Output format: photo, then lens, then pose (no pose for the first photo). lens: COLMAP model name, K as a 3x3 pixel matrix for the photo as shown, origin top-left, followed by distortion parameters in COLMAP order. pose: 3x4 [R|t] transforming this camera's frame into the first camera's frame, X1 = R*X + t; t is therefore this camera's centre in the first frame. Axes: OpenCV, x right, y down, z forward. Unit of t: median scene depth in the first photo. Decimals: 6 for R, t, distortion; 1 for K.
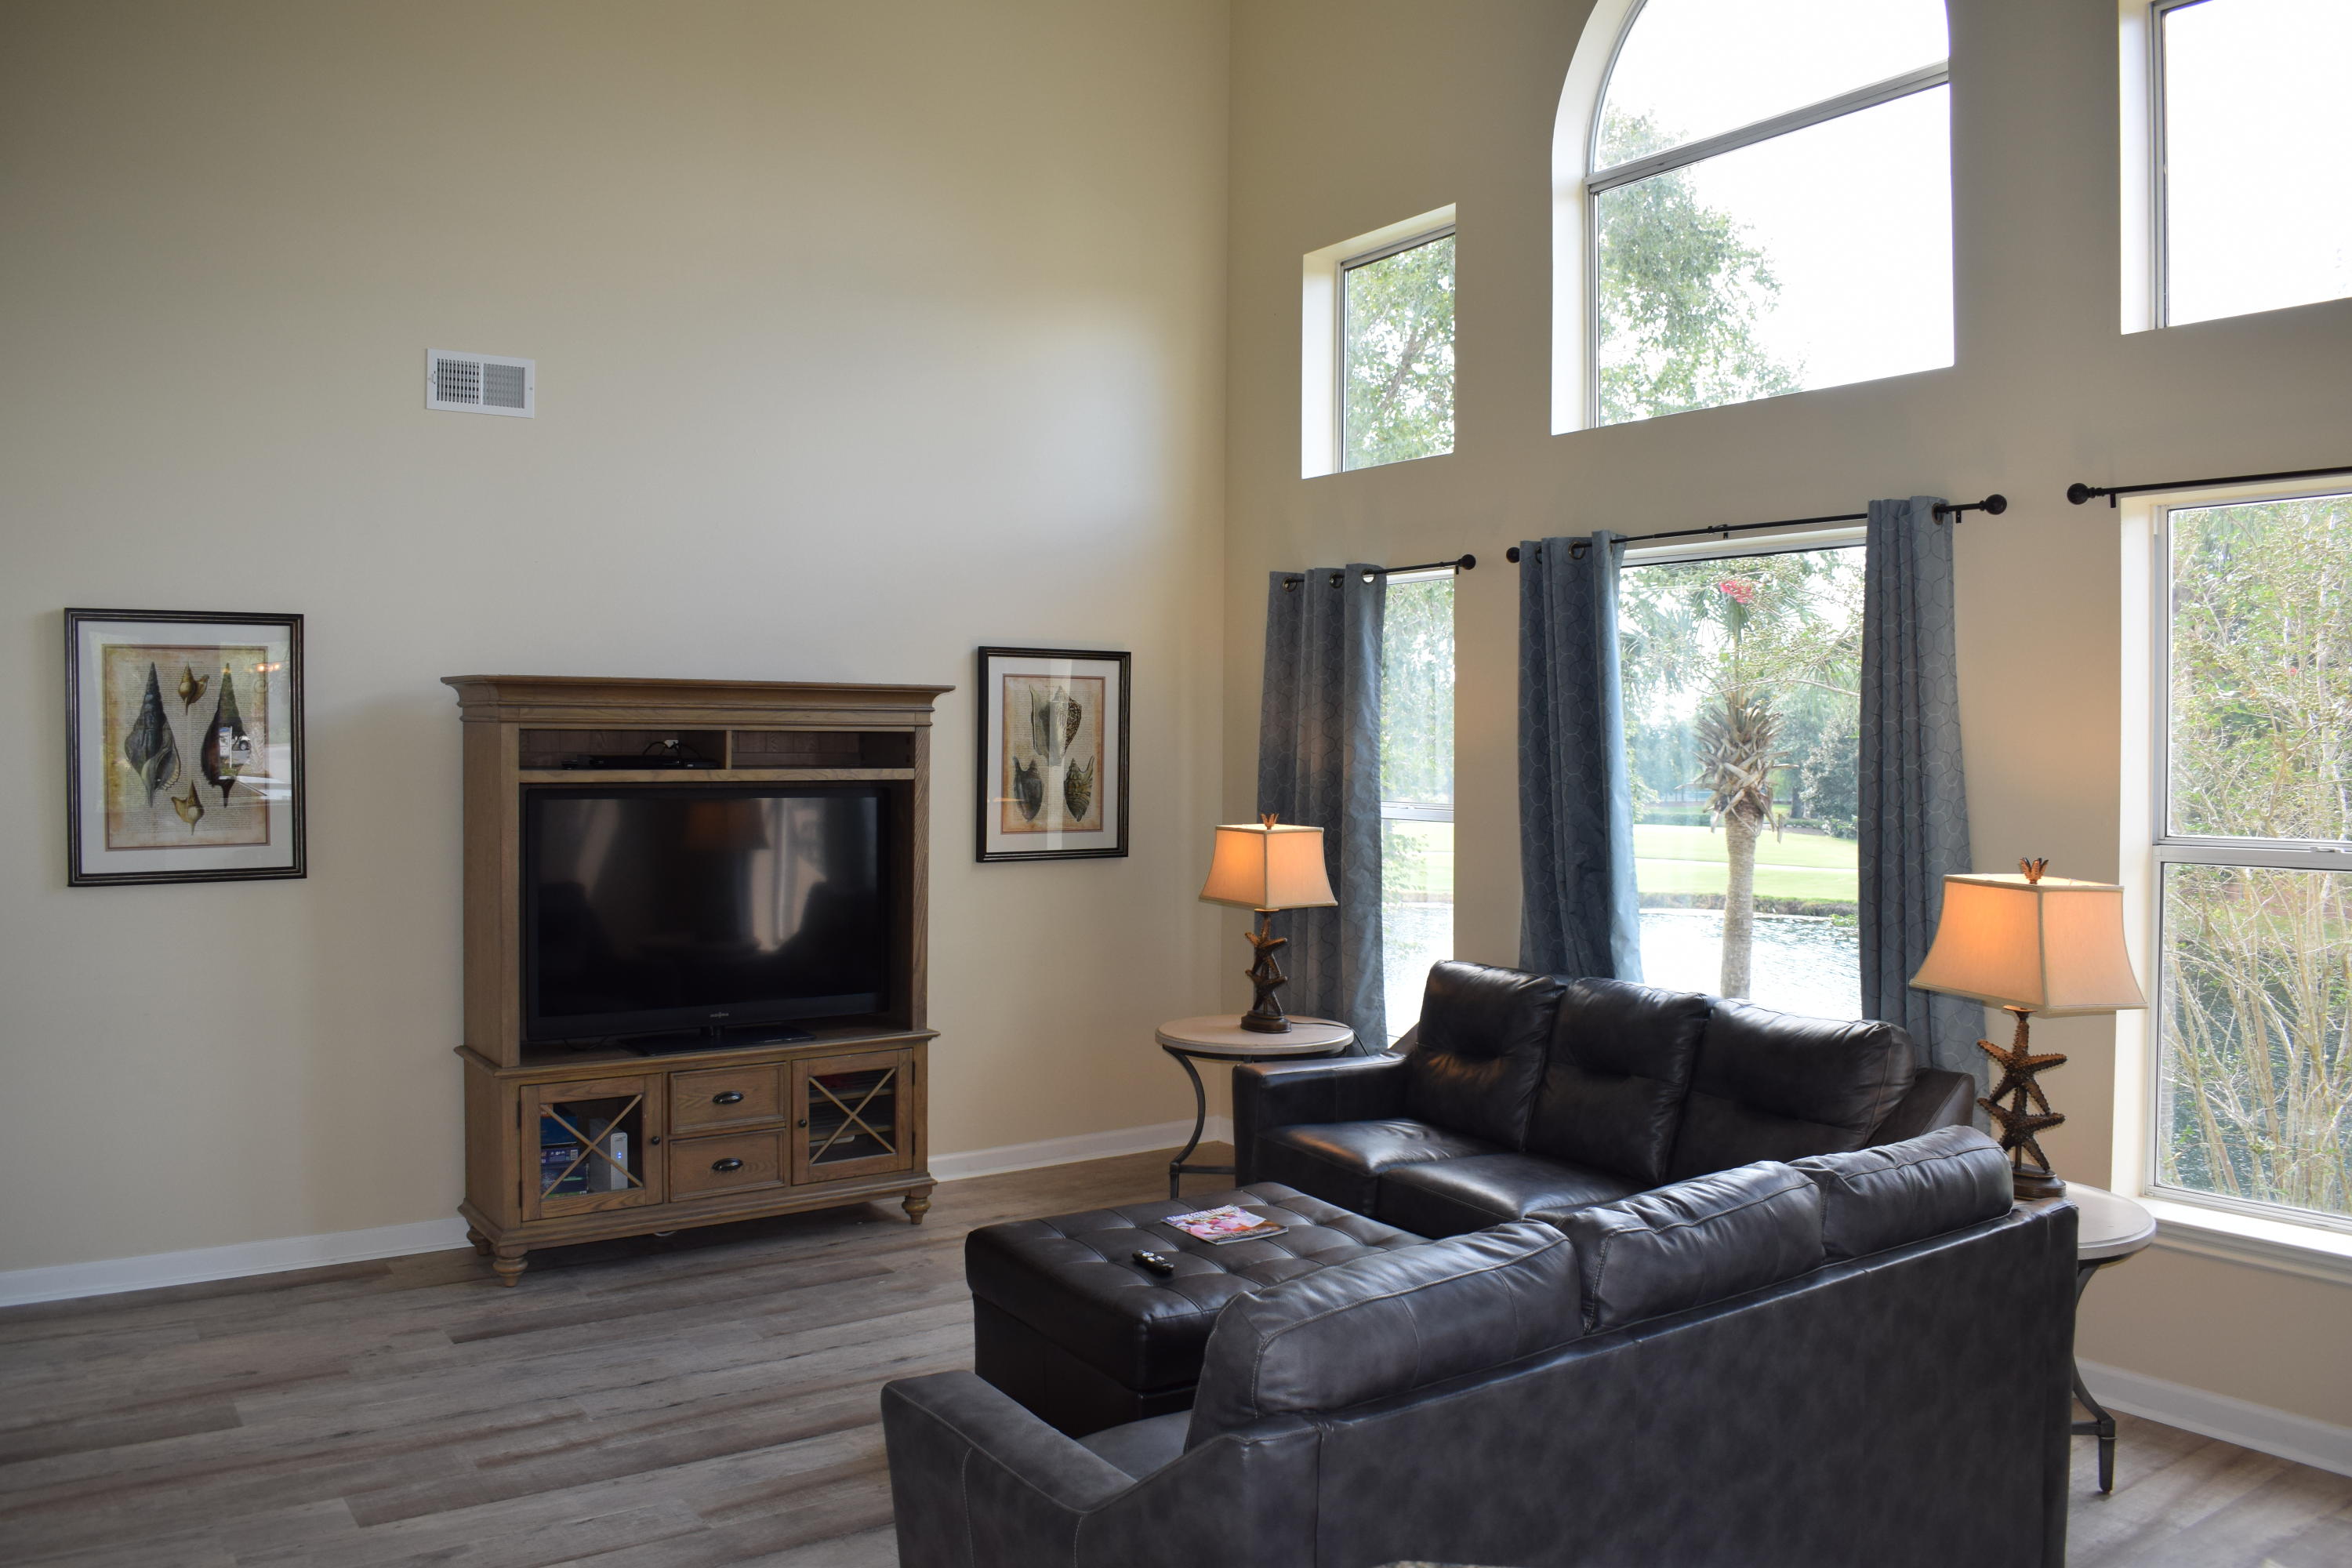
lens RADIAL K [[1826.7, 0, 1176.0], [0, 1826.7, 784.0], [0, 0, 1]] dist [-0.095638, 0.014303]
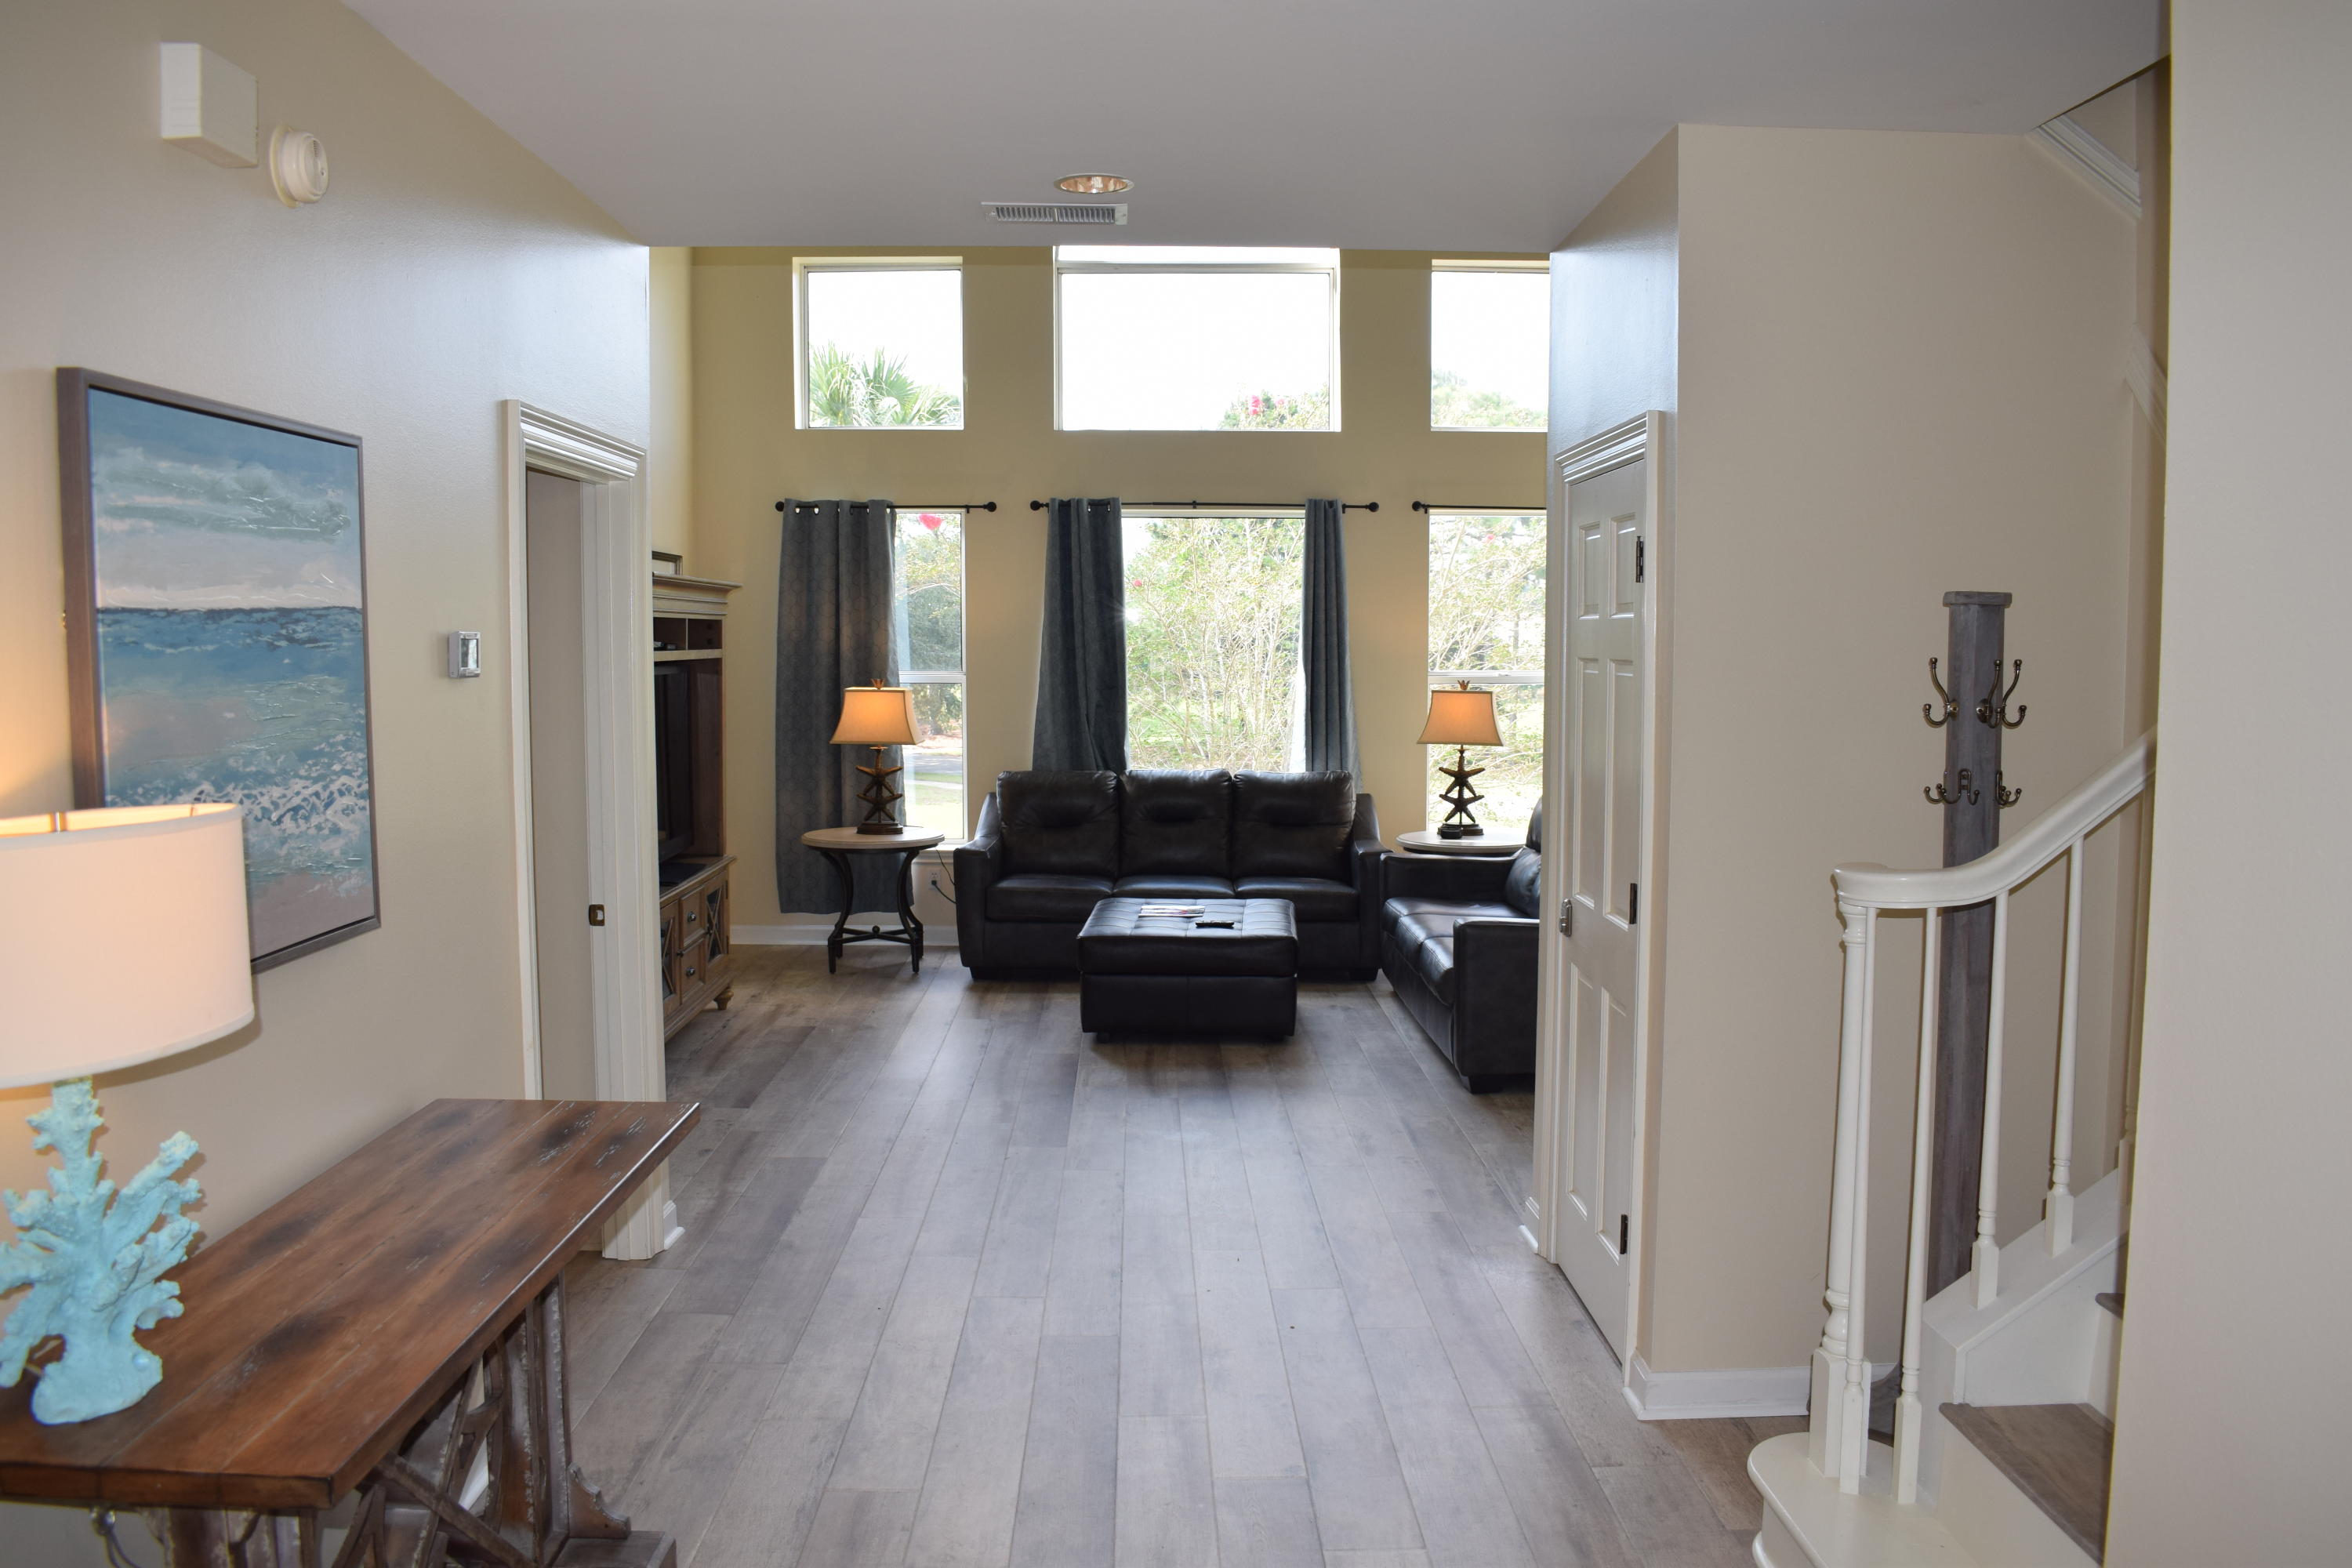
lens RADIAL K [[1826.7, 0, 1176.0], [0, 1826.7, 784.0], [0, 0, 1]] dist [-0.095638, 0.014303]
pose [[0.554466, -0.071610, 0.829120, -1.193495], [0.020744, 0.997171, 0.072252, 0.000428], [-0.831948, -0.022862, 0.554383, 0.043875]]
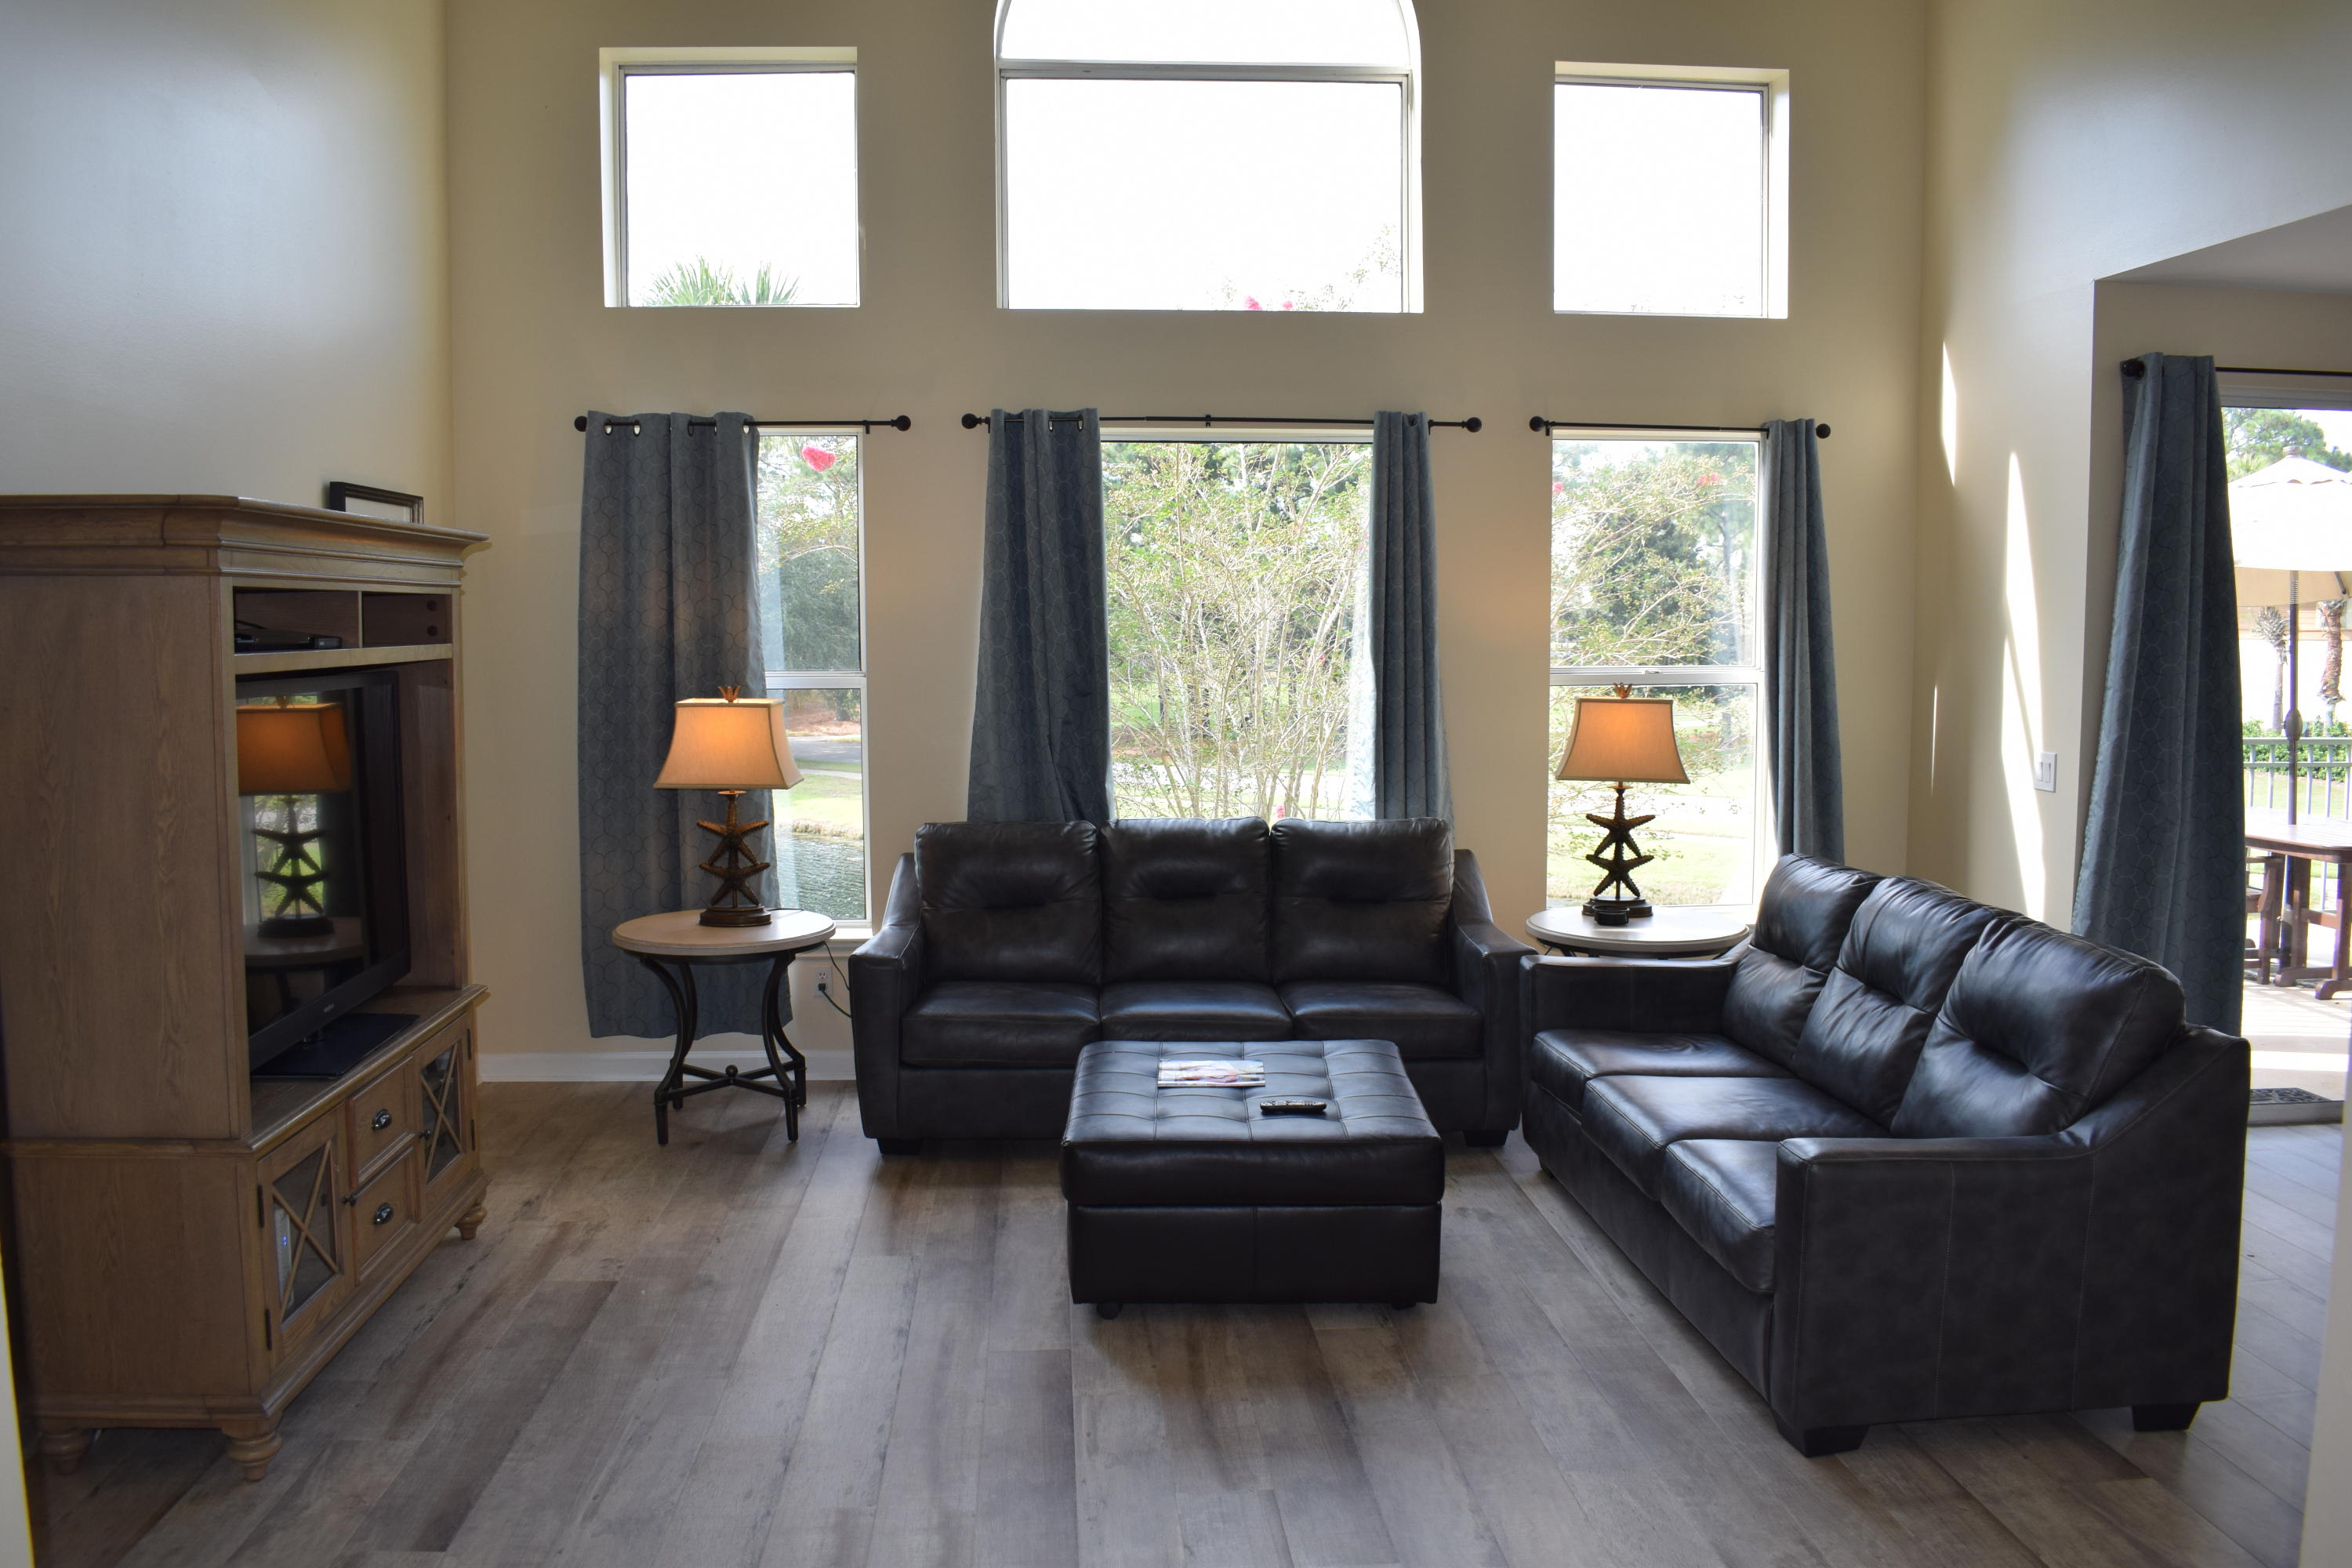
lens RADIAL K [[1826.7, 0, 1176.0], [0, 1826.7, 784.0], [0, 0, 1]] dist [-0.095638, 0.014303]
pose [[0.512388, -0.085397, 0.854497, -0.736130], [0.025001, 0.996105, 0.084558, -0.007298], [-0.858390, -0.021963, 0.512528, 0.424306]]
